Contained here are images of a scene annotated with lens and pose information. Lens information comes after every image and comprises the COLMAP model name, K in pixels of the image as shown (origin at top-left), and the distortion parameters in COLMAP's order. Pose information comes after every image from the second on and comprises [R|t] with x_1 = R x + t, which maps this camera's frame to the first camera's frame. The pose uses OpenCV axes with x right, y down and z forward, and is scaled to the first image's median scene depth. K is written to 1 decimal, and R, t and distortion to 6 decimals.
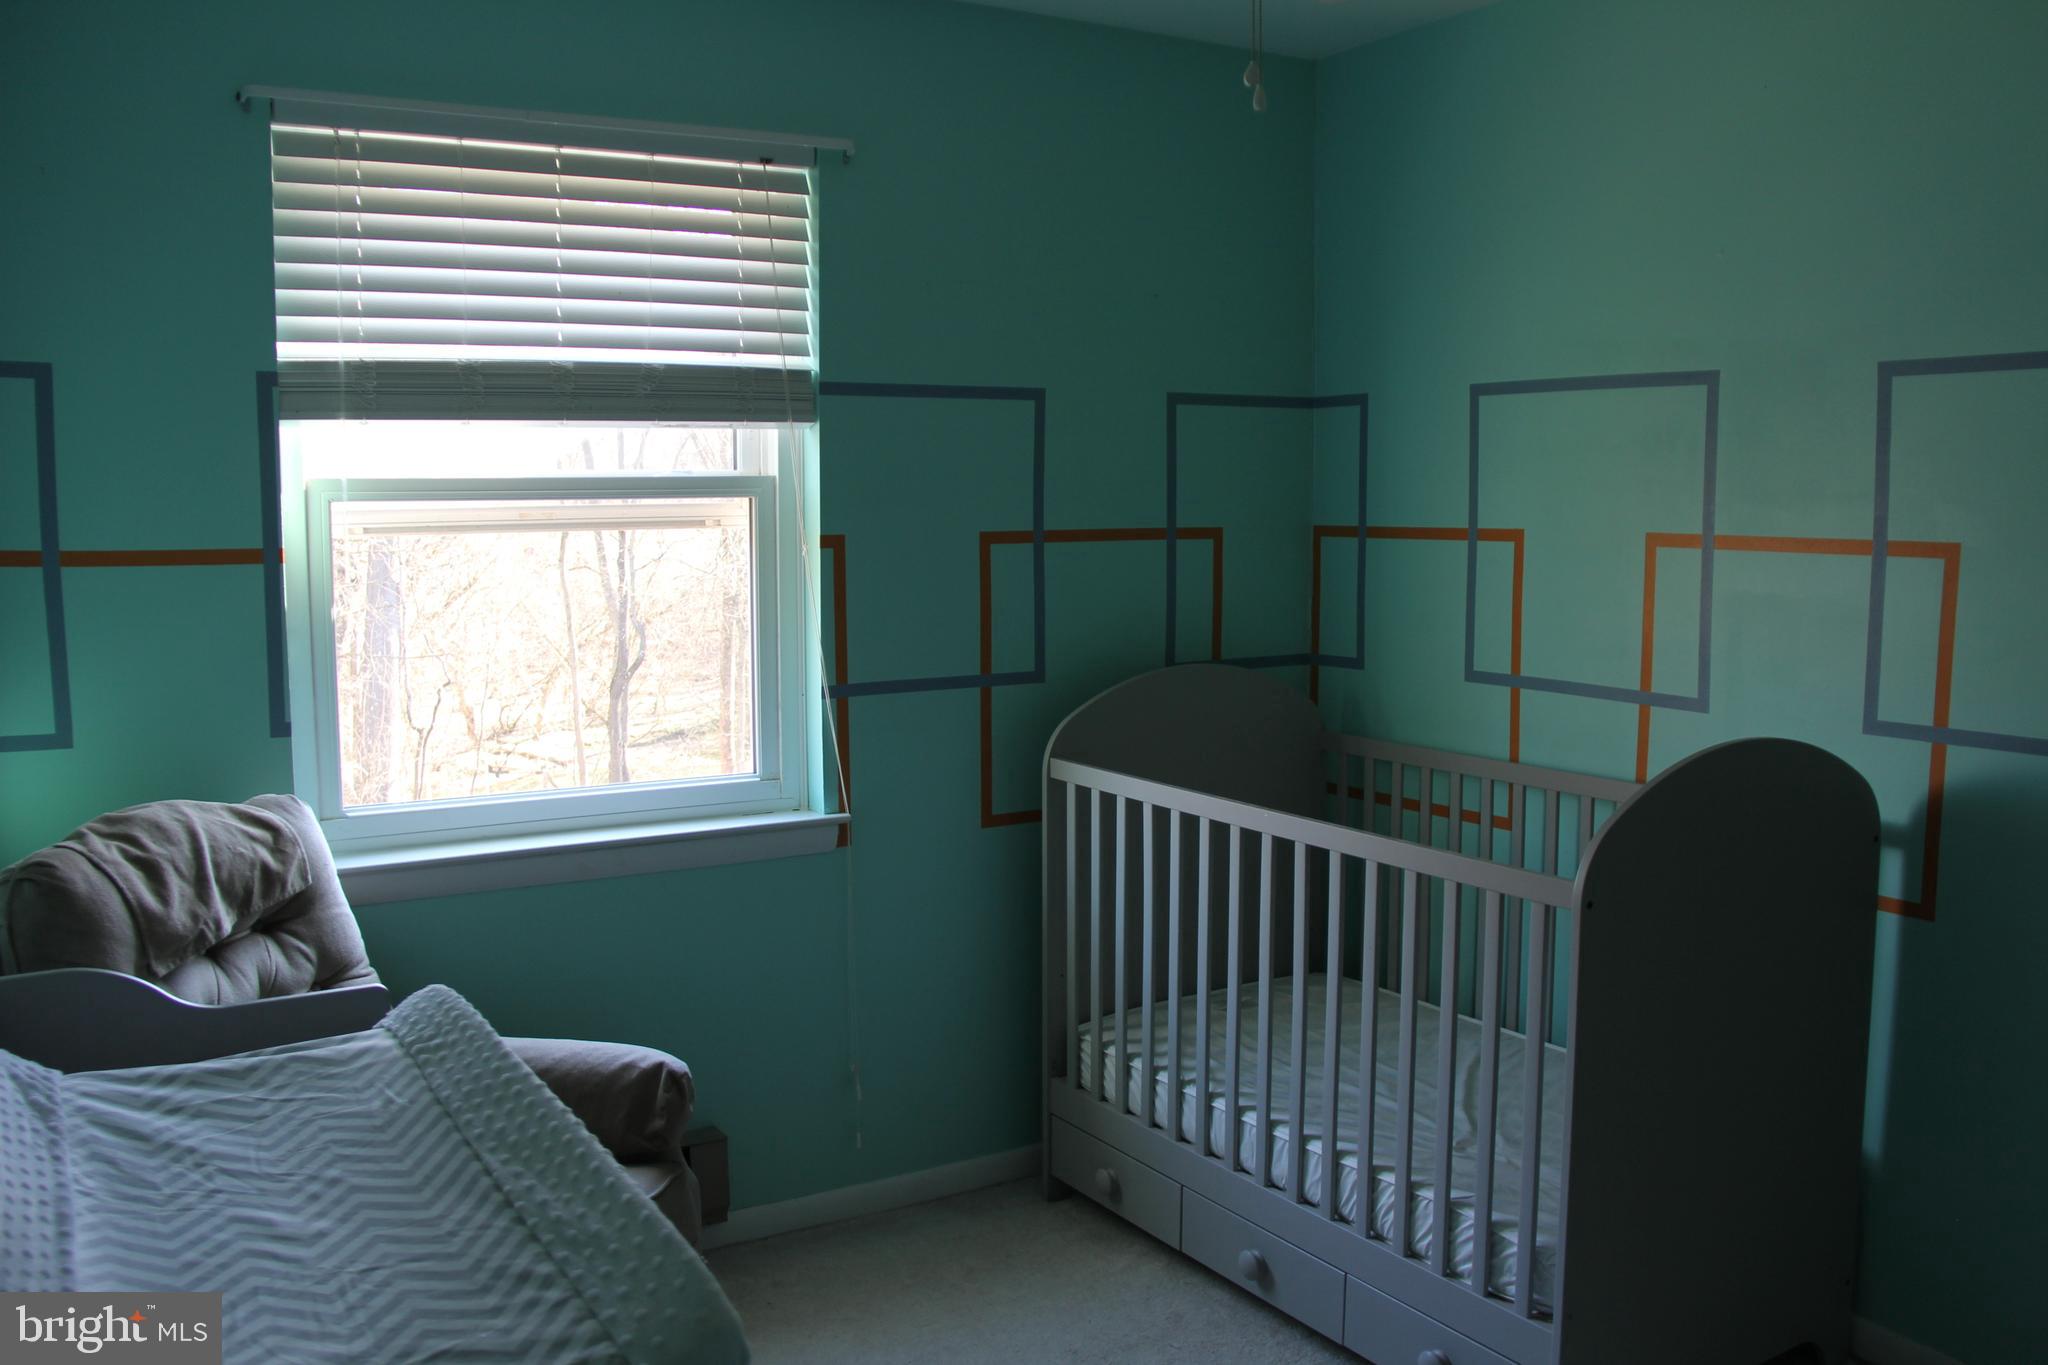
lens RADIAL K [[1708.7, 0, 1024.0], [0, 1708.7, 682.5], [0, 0, 1]] dist [-0.187921, 0.153456]
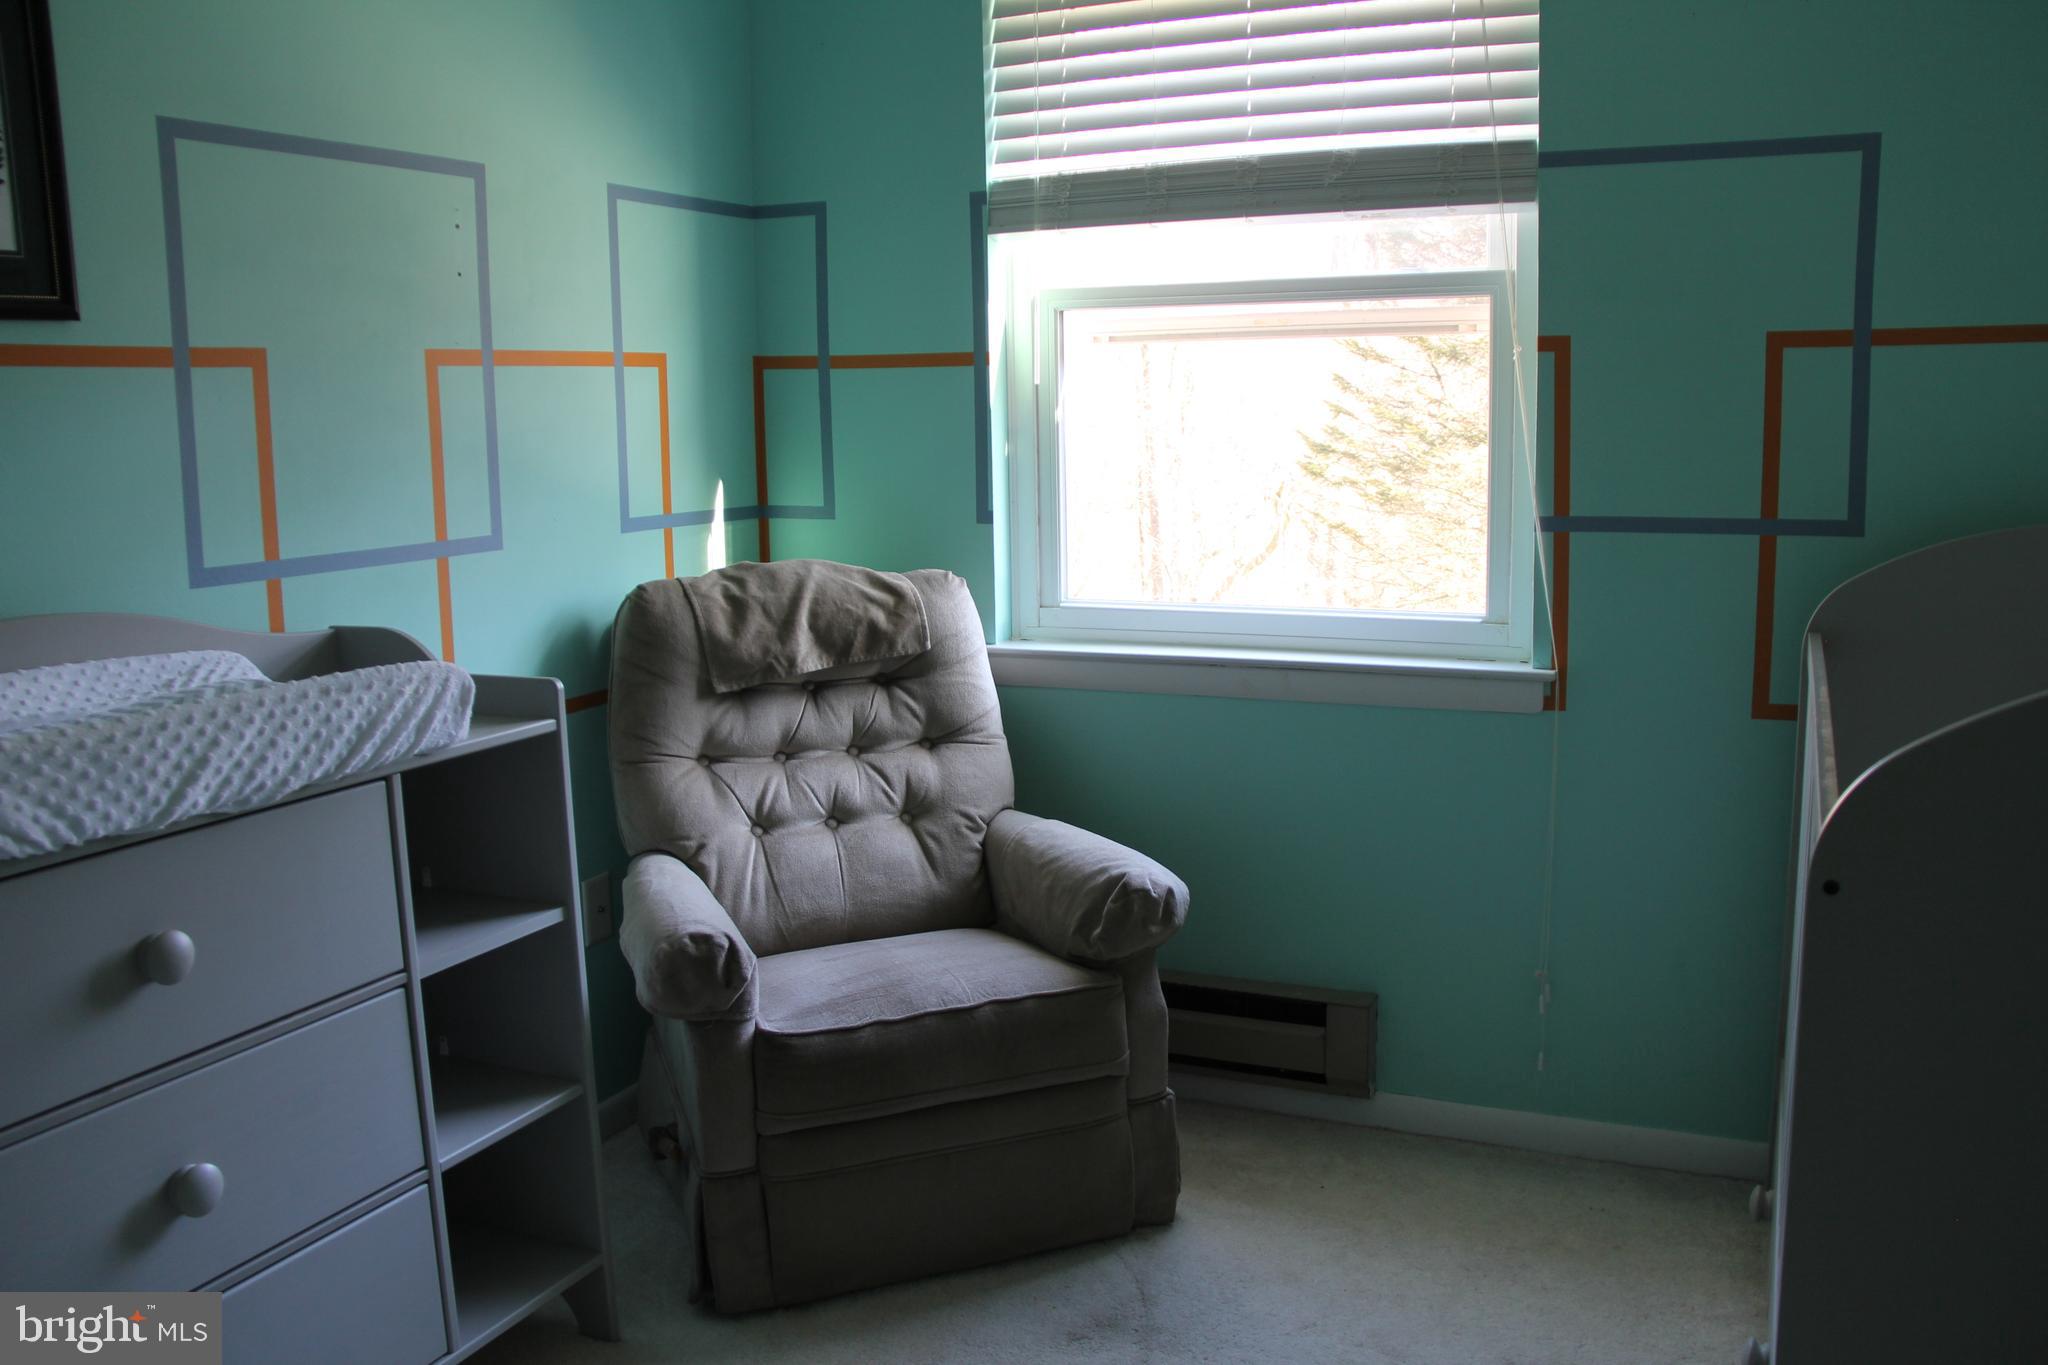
lens RADIAL K [[1708.7, 0, 1024.0], [0, 1708.7, 682.5], [0, 0, 1]] dist [-0.187921, 0.153456]
pose [[0.552374, 0.121080, -0.824756, 0.514045], [-0.073980, 0.992611, 0.096175, 0.026580], [0.830307, 0.007891, 0.557250, 0.383616]]
